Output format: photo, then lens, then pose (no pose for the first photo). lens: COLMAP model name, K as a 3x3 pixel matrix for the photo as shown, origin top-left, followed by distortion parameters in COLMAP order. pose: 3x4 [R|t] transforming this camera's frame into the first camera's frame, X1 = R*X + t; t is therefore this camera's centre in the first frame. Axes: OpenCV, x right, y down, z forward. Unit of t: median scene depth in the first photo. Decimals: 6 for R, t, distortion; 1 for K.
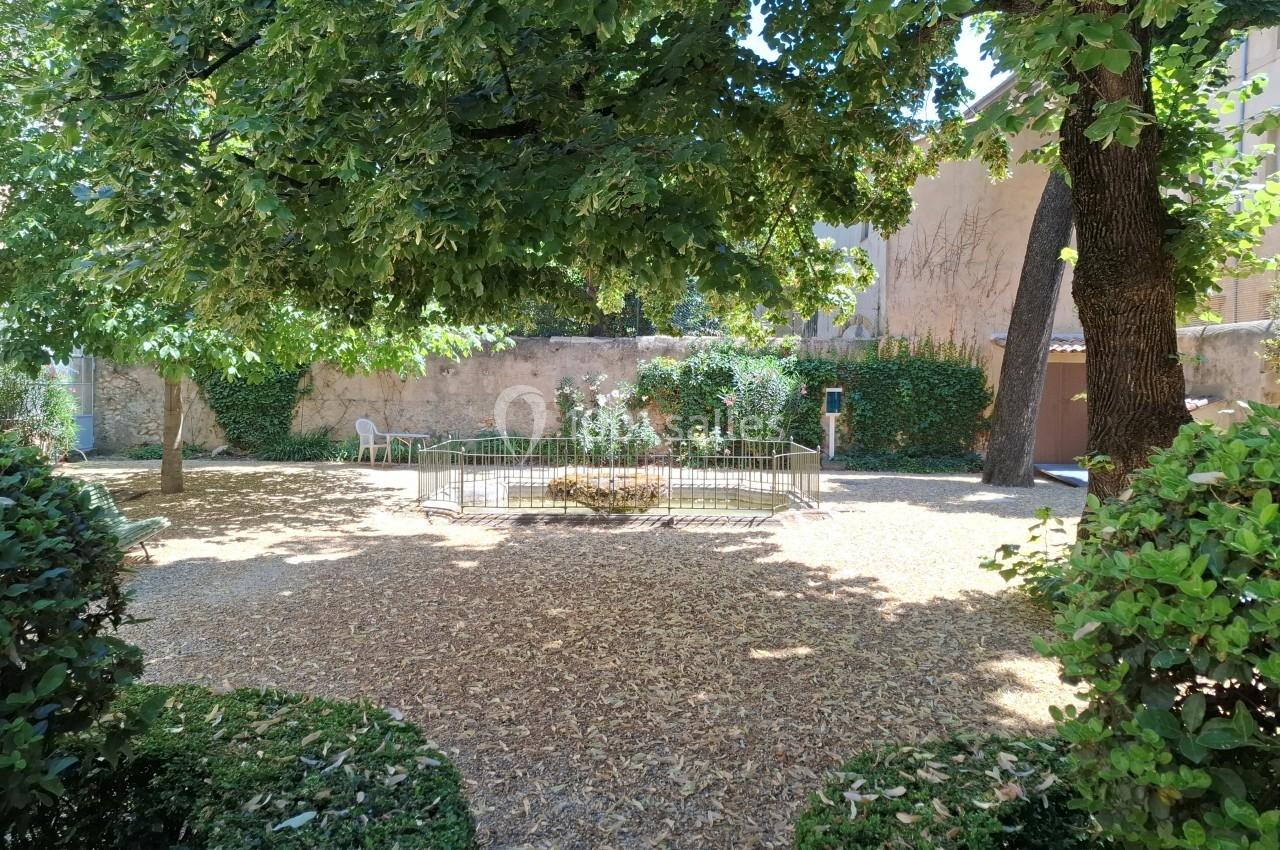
lens RADIAL K [[821.7, 0, 640.0], [0, 821.7, 425.0], [0, 0, 1]] dist [-0.005474, -0.004414]
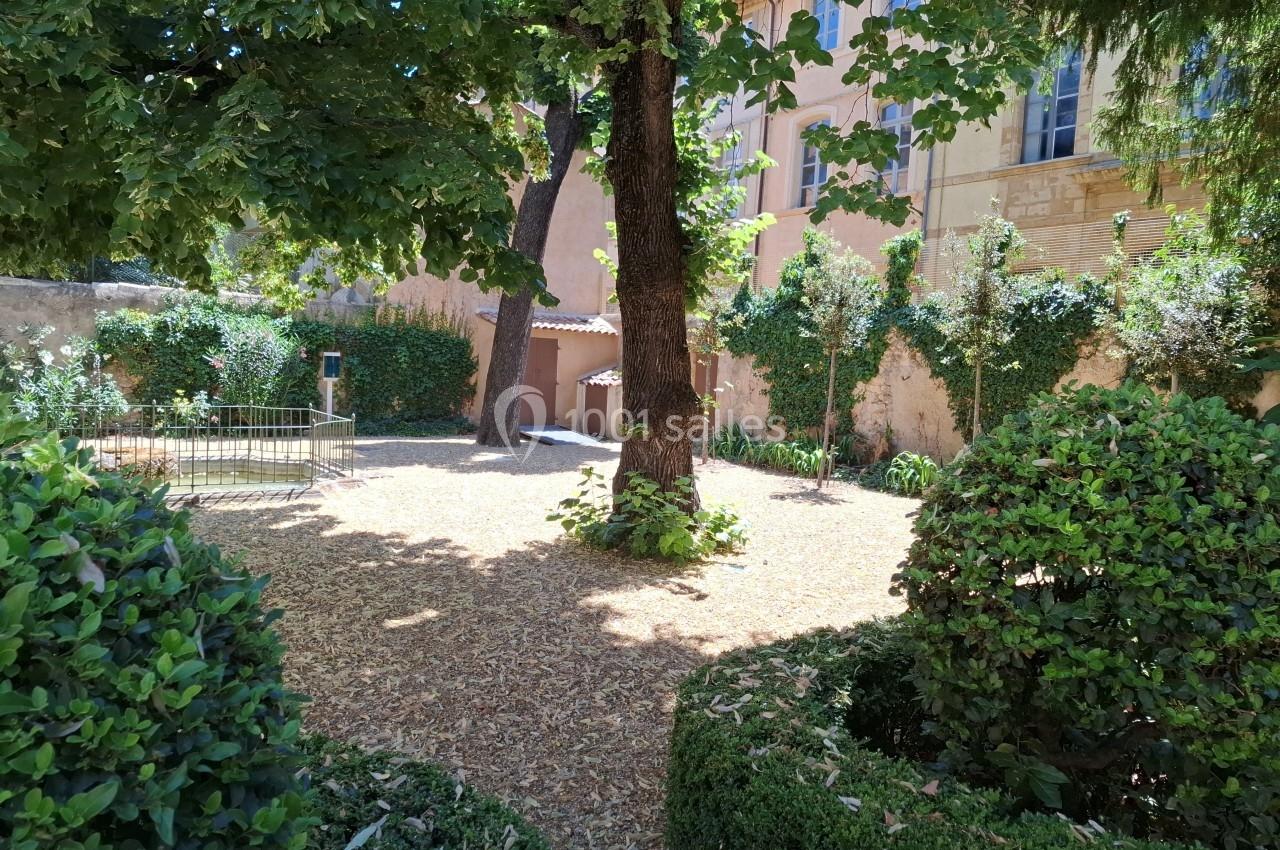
lens RADIAL K [[831.9, 0, 576.8], [0, 831.9, 423.9], [0, 0, 1]] dist [0.106966, -0.194872]
pose [[0.814877, -0.018748, 0.579330, -0.125551], [-0.009318, 0.998924, 0.045432, -0.009130], [-0.579558, -0.042420, 0.813826, 0.012907]]
